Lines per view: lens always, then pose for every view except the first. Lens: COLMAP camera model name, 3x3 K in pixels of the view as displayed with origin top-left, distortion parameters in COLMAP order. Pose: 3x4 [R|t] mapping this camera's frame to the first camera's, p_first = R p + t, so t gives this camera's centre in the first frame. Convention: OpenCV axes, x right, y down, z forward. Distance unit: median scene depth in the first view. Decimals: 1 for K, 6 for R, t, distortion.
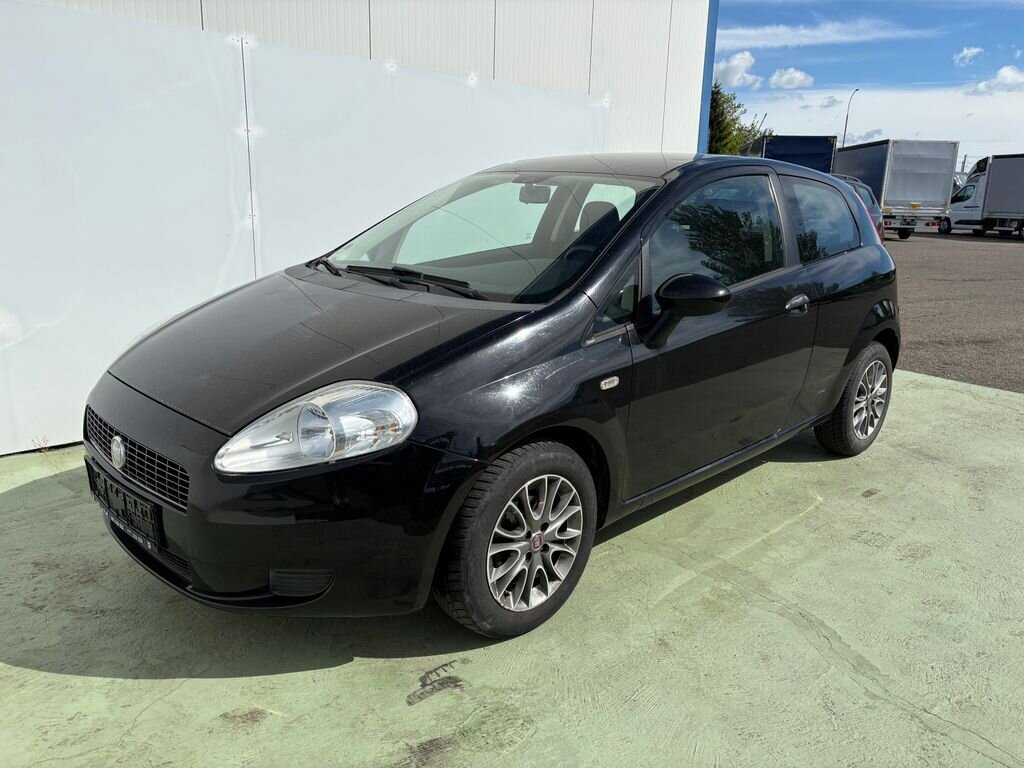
lens RADIAL K [[781.4, 0, 512.1], [0, 781.4, 384.4], [0, 0, 1]] dist [0.043056, -0.046783]
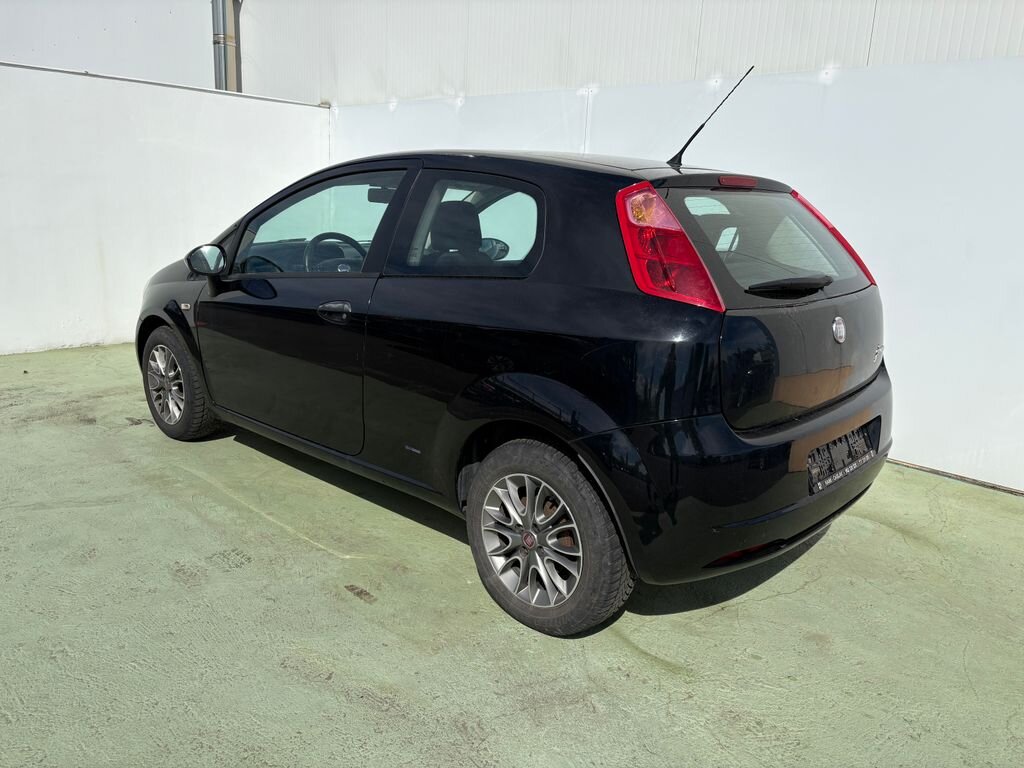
lens RADIAL K [[781.4, 0, 516.3], [0, 781.4, 386.5], [0, 0, 1]] dist [0.043056, -0.046783]
pose [[0.031676, 0.213153, -0.976505, 1.528725], [-0.278127, 0.940288, 0.196226, -0.307619], [0.960022, 0.265376, 0.089068, 1.376967]]
